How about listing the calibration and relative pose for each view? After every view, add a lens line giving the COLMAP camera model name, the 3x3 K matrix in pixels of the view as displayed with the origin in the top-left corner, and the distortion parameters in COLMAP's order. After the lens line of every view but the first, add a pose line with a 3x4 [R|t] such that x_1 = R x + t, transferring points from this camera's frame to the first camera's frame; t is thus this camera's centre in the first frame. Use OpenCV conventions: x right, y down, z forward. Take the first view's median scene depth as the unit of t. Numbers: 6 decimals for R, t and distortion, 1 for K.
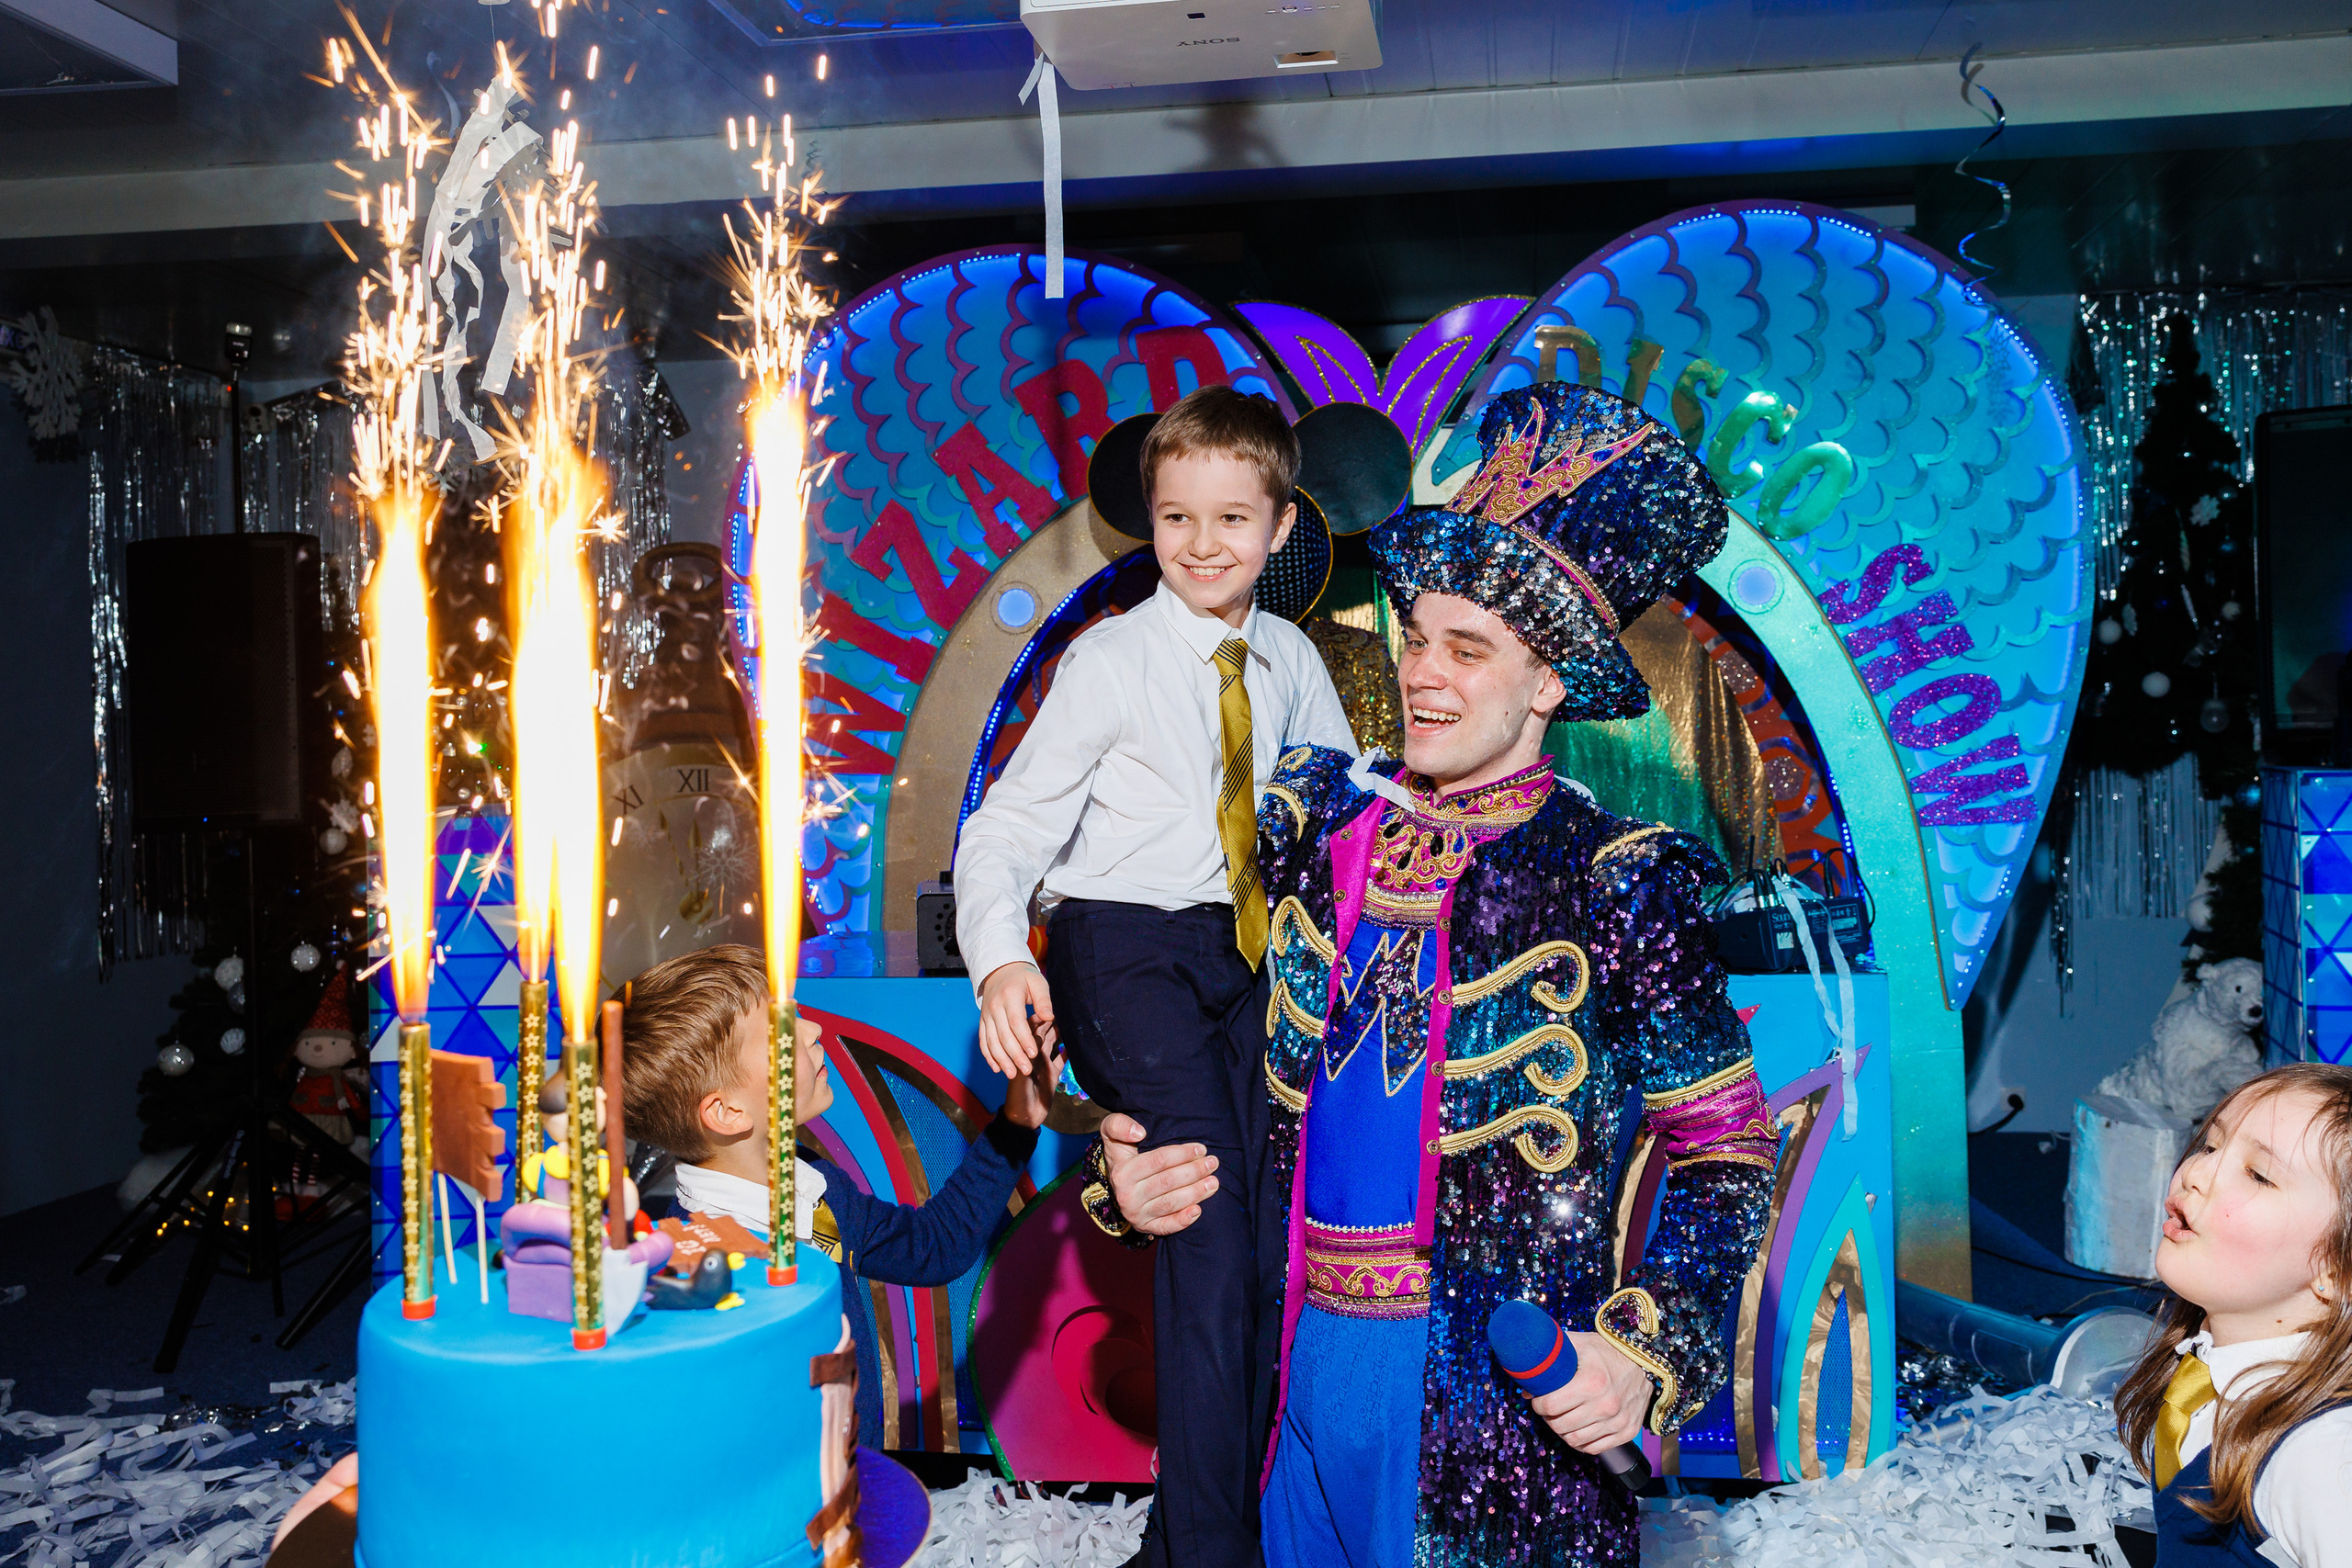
lens RADIAL K [[1989.4, 0, 1251.0], [0, 1989.4, 768.2], [0, 0, 1]] dist [-0.000986, -0.004124]
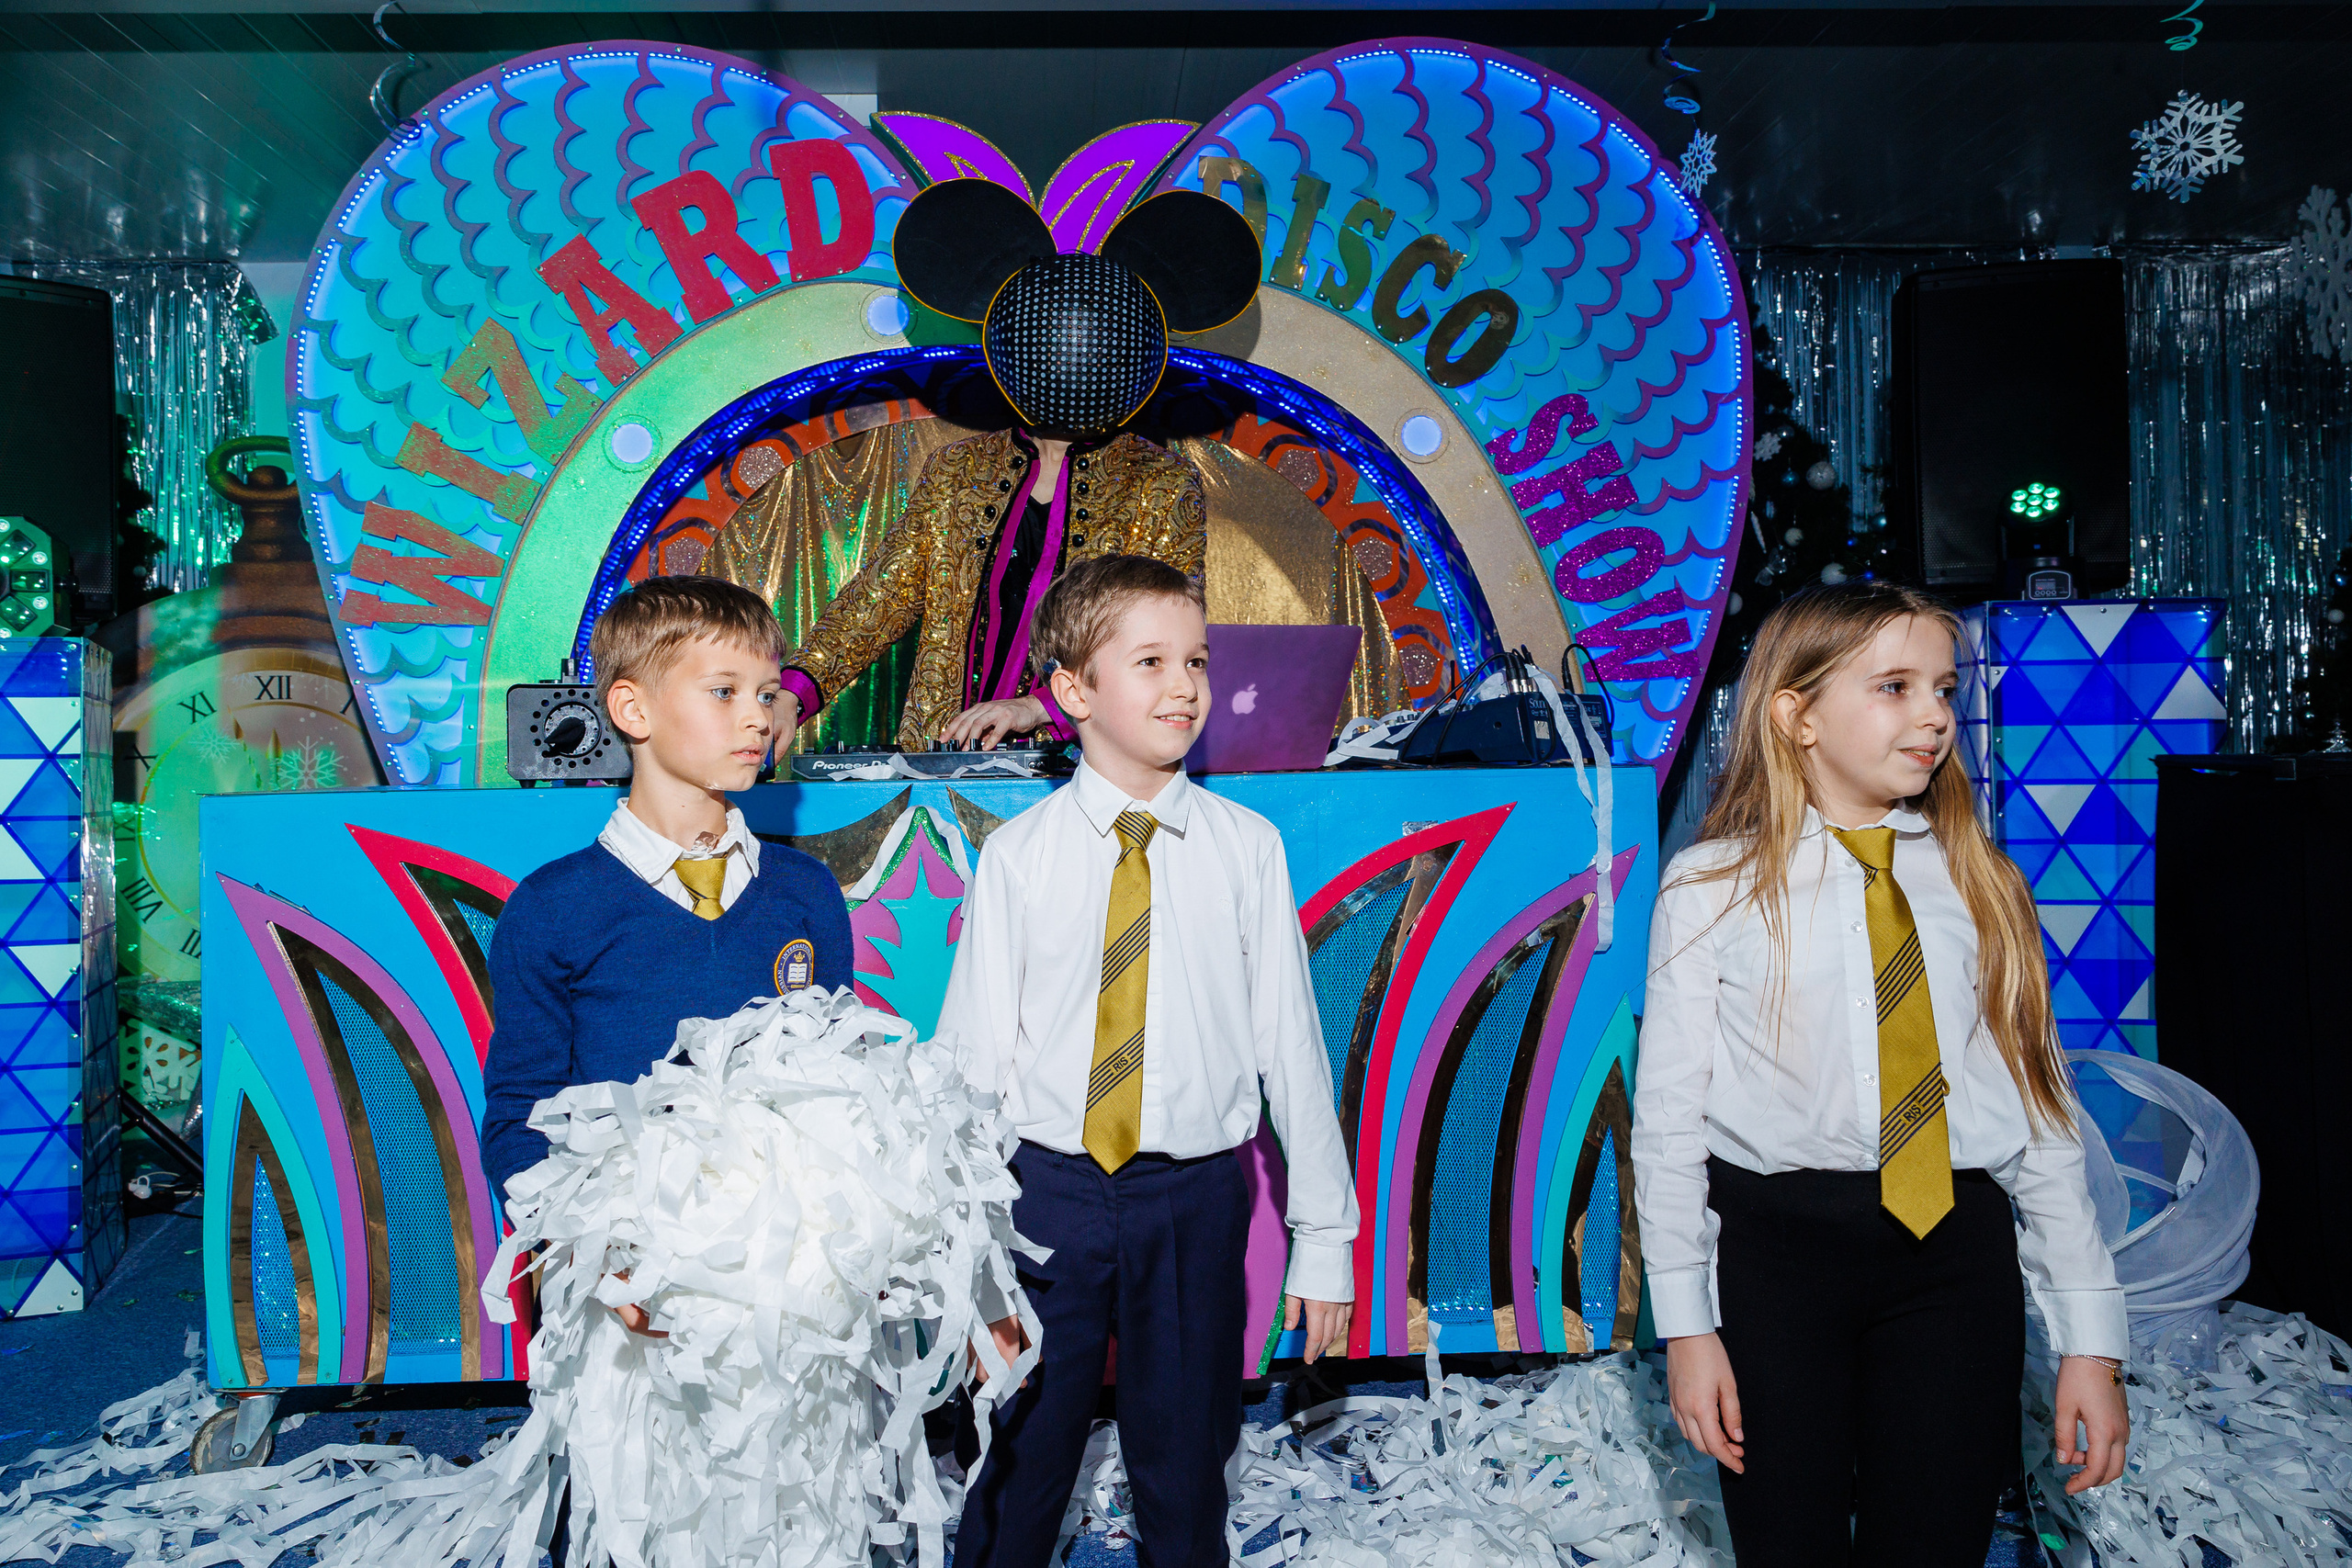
lens RADIAL K [[1654.1, 0, 1120.2], [0, 1654.1, 768.4], [0, 0, 1]] dist [0.002445, 0.009837]
pose [[0.985289, 0.003342, 0.170864, -0.029415], [0.000610, 0.999734, -0.023071, 0.089891], [-0.170895, 0.022836, 0.985025, 0.236152]]
